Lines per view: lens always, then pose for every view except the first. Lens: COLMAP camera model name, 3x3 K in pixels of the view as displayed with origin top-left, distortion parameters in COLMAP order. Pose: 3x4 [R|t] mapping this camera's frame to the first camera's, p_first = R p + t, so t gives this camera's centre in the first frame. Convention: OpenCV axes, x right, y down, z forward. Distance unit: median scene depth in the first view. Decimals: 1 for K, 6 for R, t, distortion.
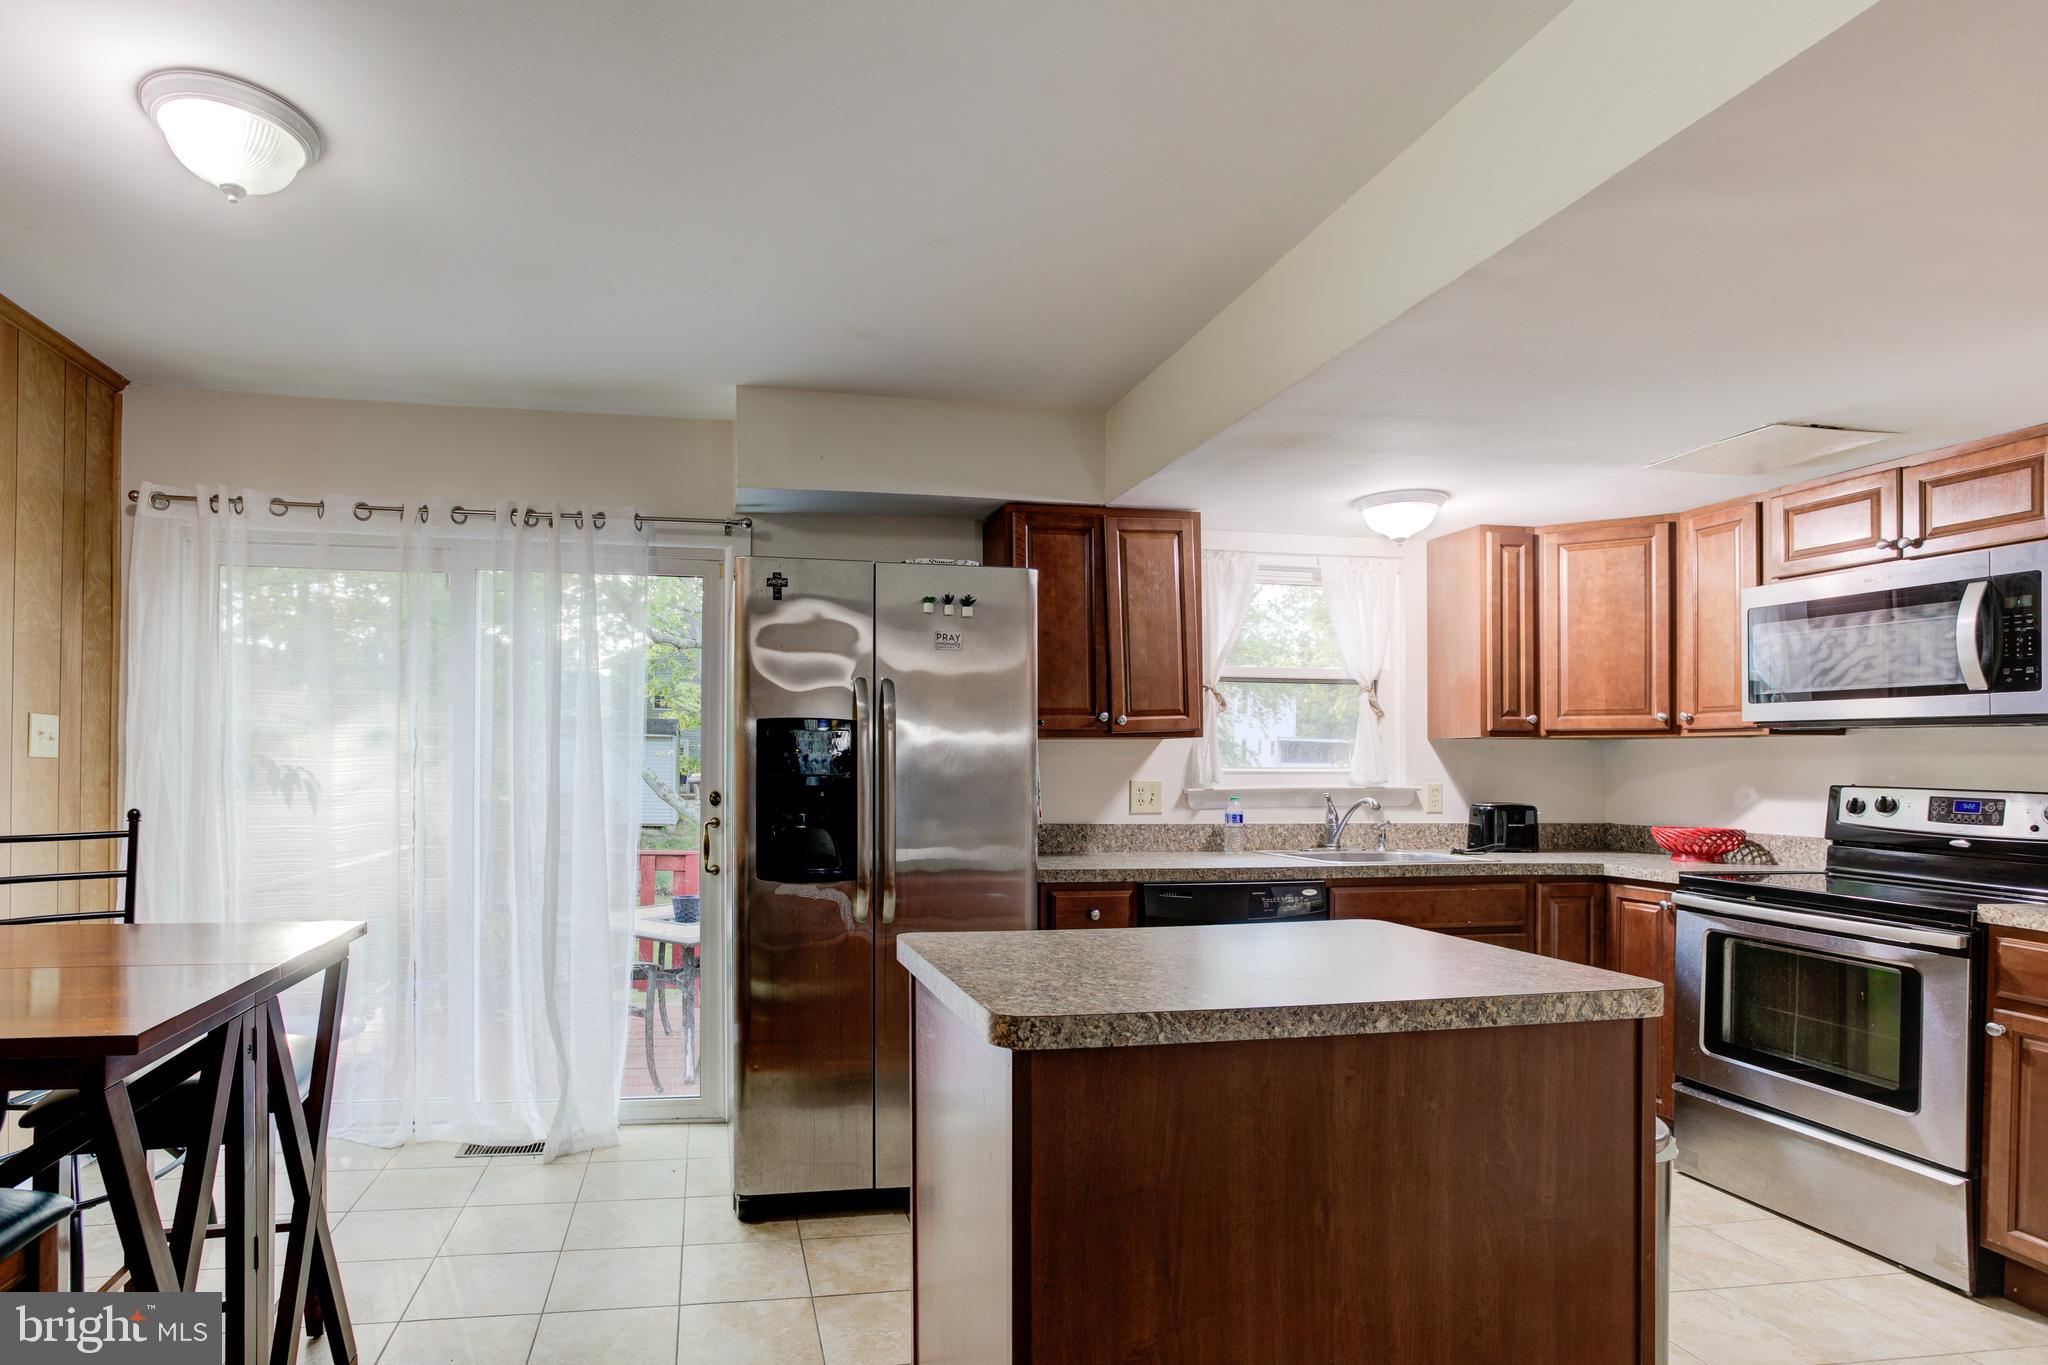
lens RADIAL K [[1063.0, 0, 905.8], [0, 1063.0, 765.2], [0, 0, 1]] dist [-0.075144, 0.050857]
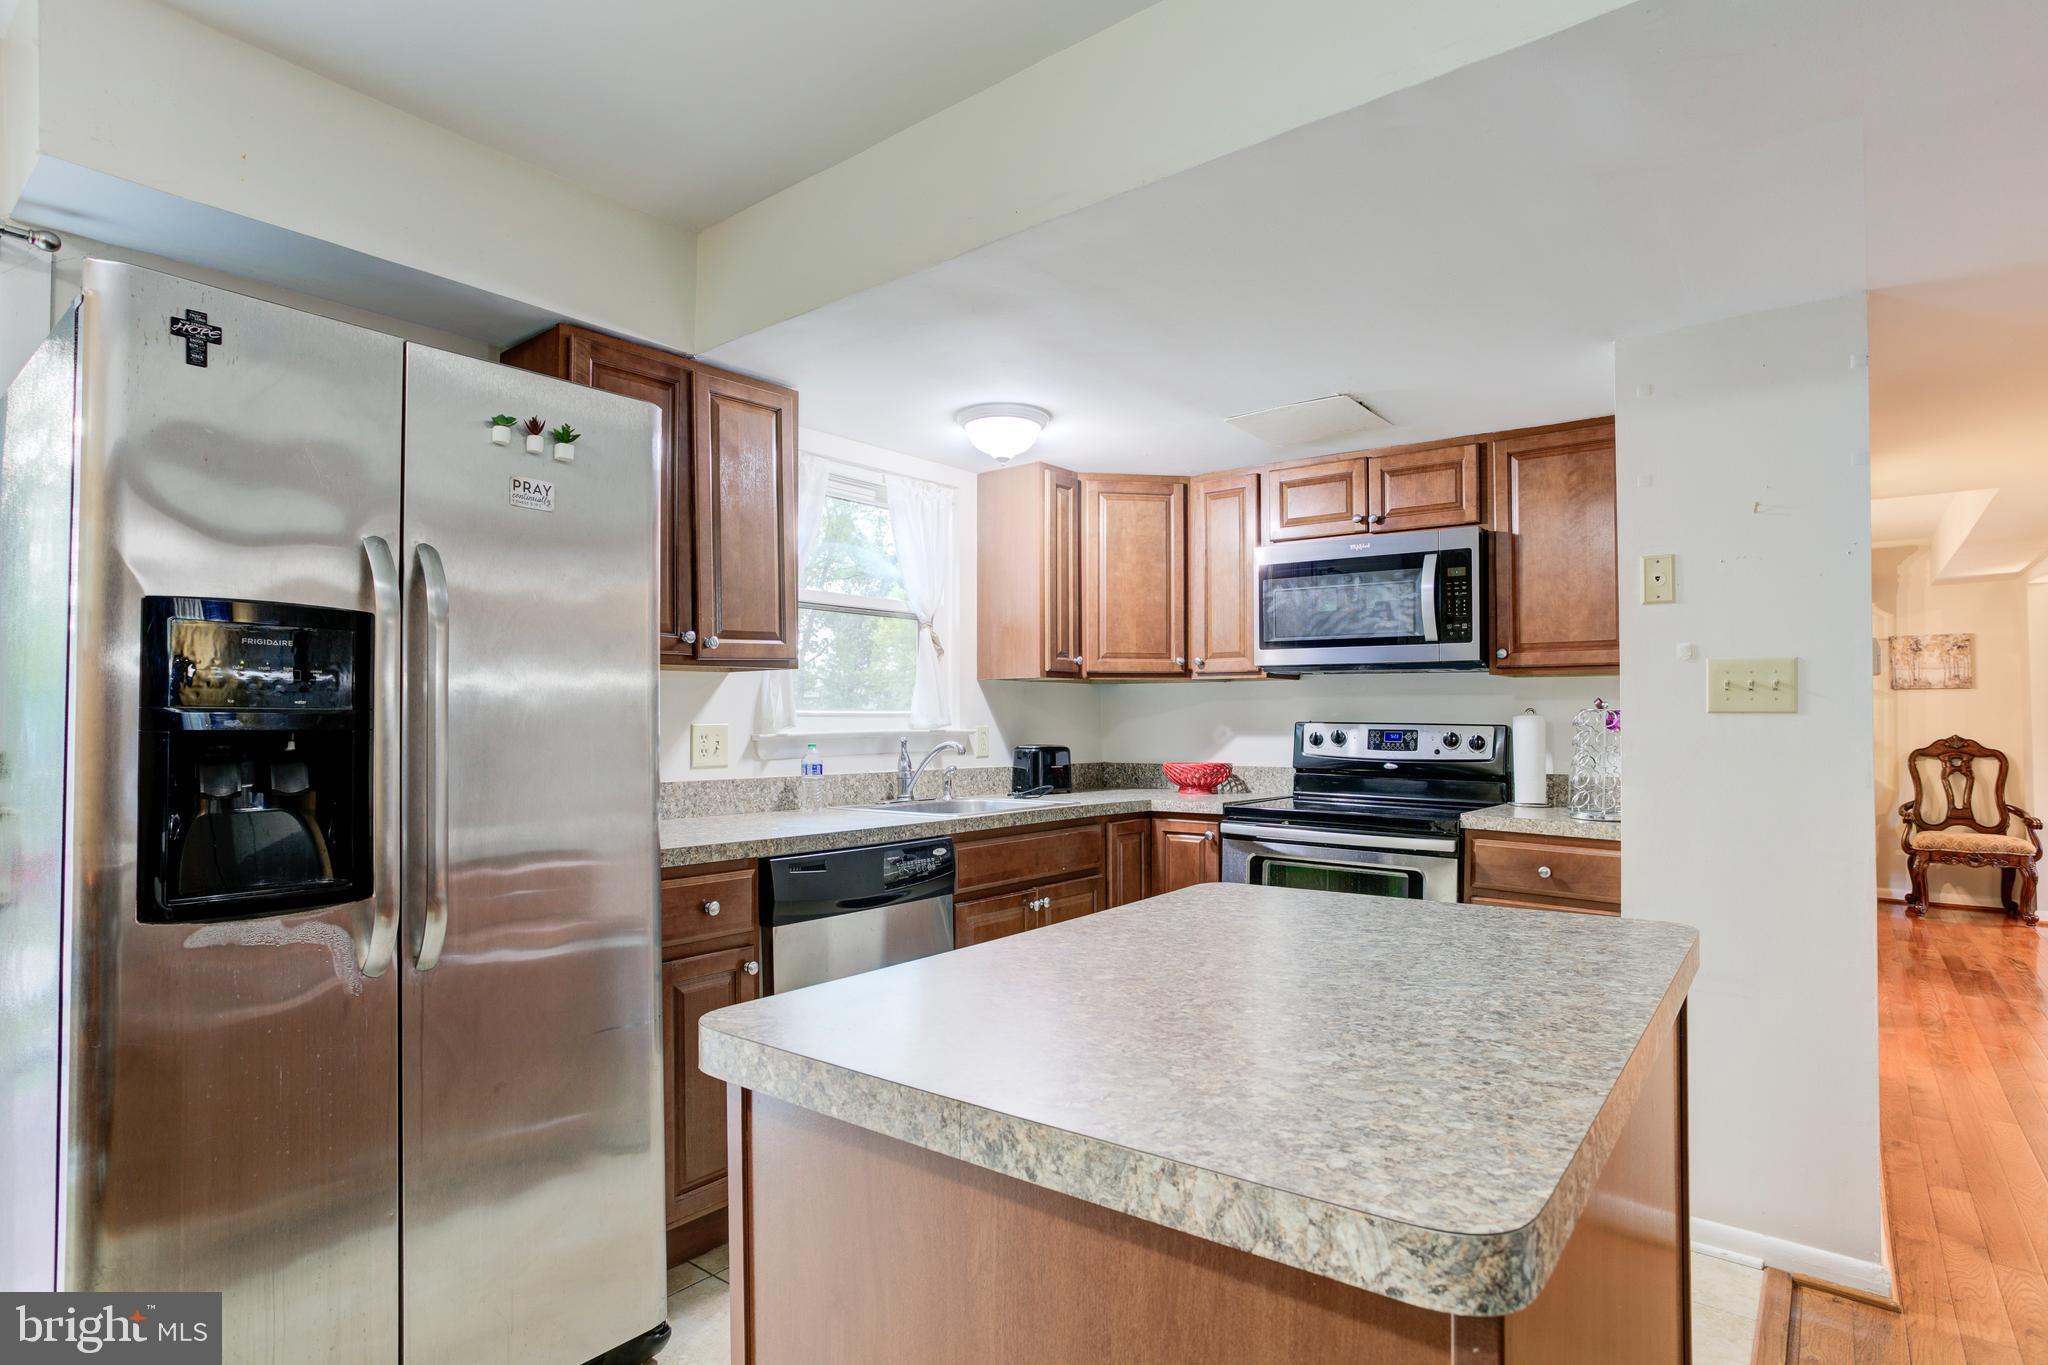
lens RADIAL K [[1036.7, 0, 1013.6], [0, 1036.7, 697.3], [0, 0, 1]] dist [-0.053647, 0.028309]
pose [[0.755208, 0.008595, 0.655429, -0.116797], [0.007268, 0.999743, -0.021485, 0.013727], [-0.655445, 0.020990, 0.754951, 0.312120]]
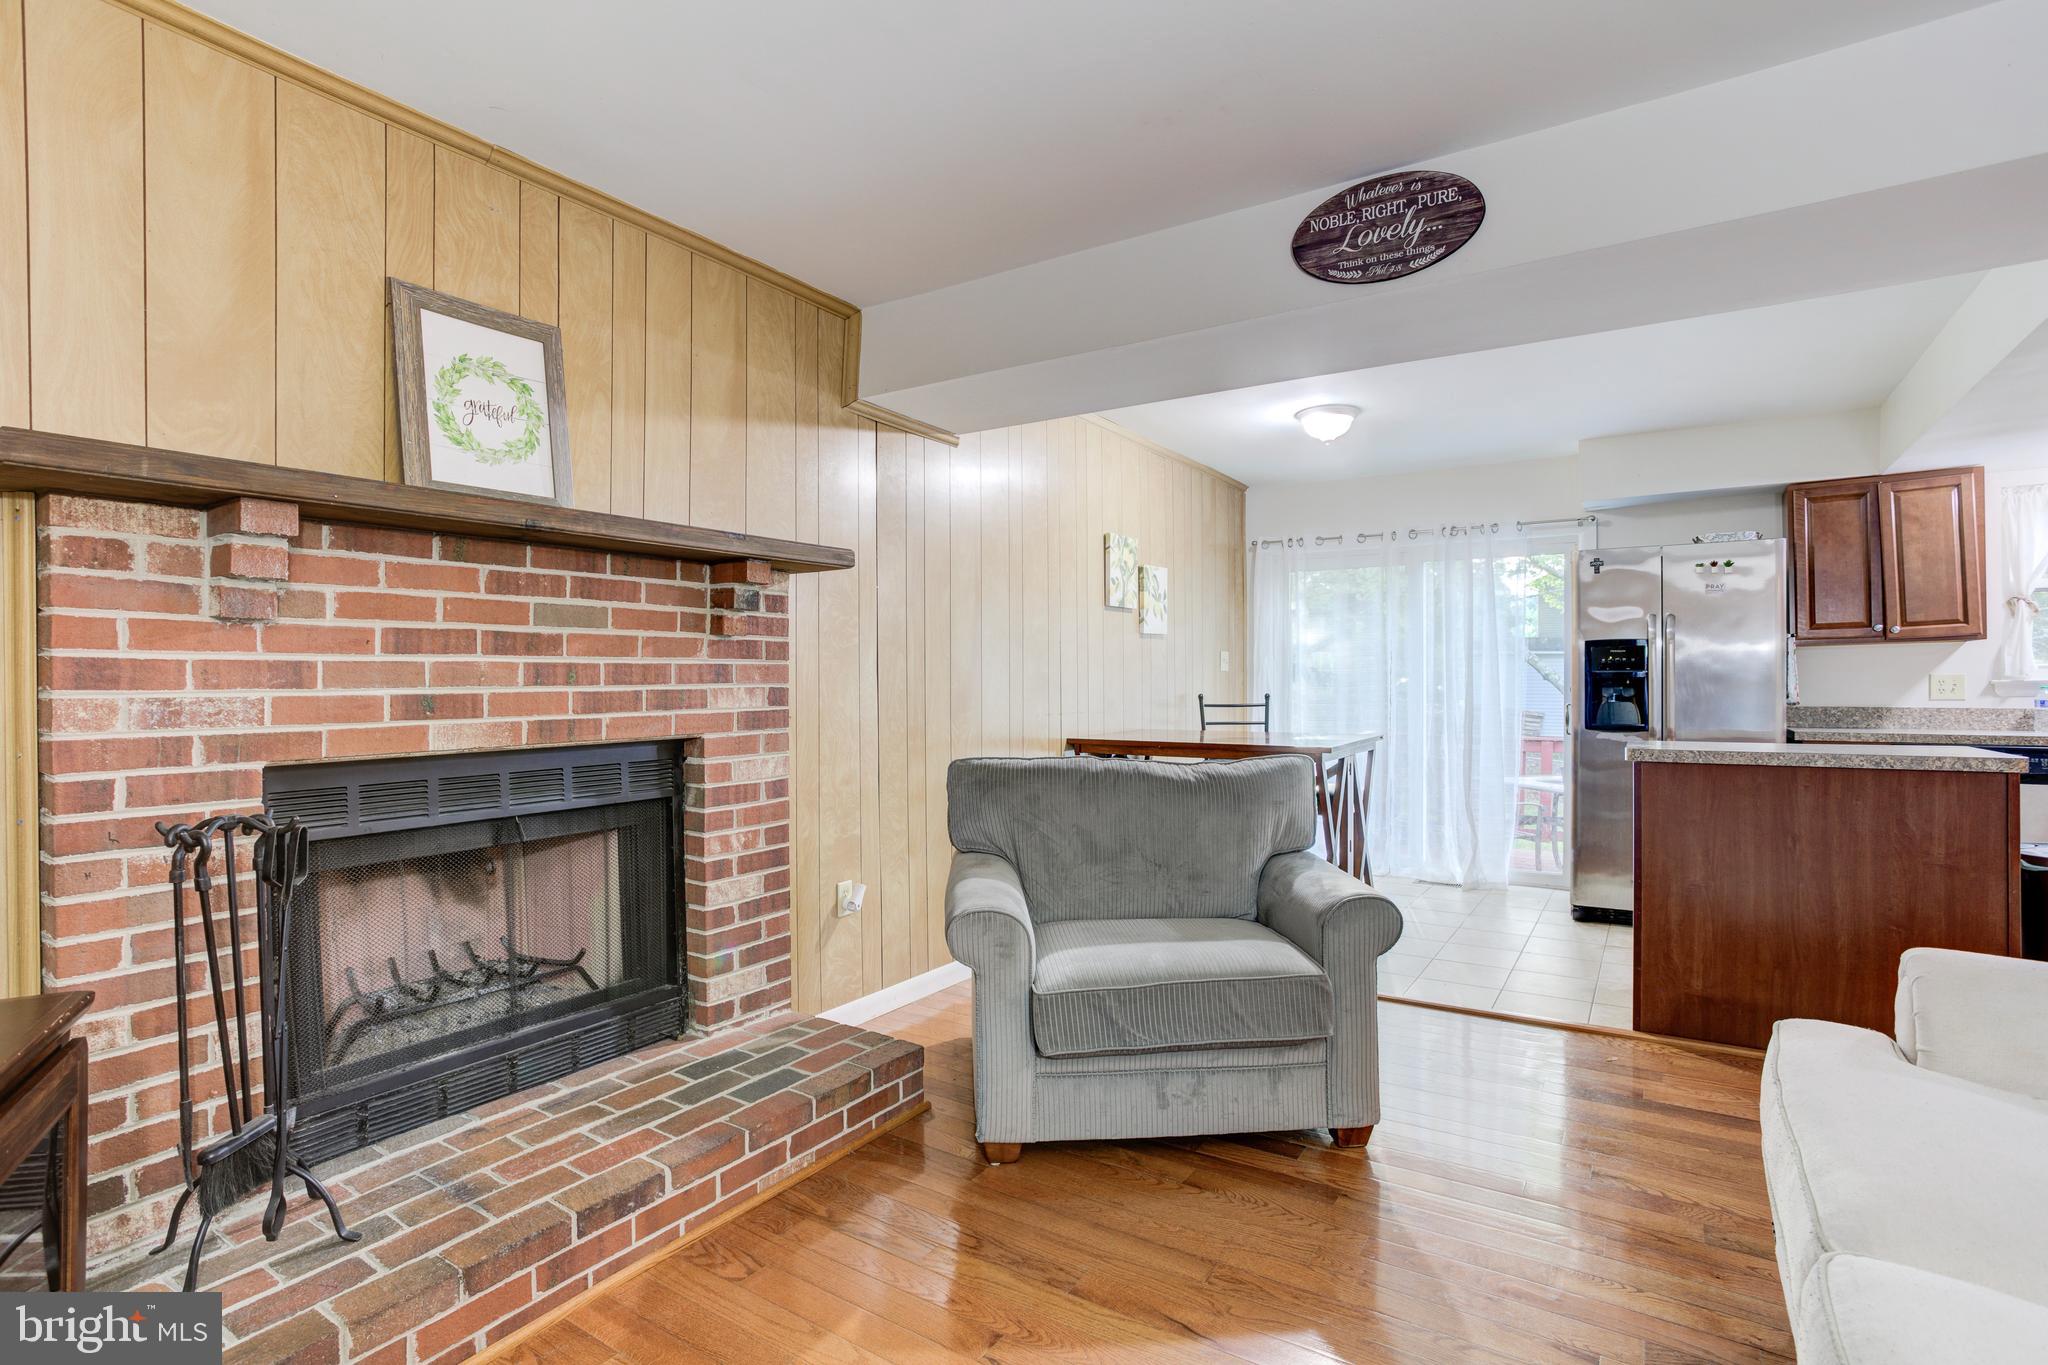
lens RADIAL K [[1010.9, 0, 1020.0], [0, 1010.9, 695.2], [0, 0, 1]] dist [0.000561, 0.000138]
pose [[0.729152, -0.003391, -0.684344, 0.277539], [0.009723, 0.999938, 0.005404, 0.025277], [0.684283, -0.010594, 0.729140, -0.753386]]
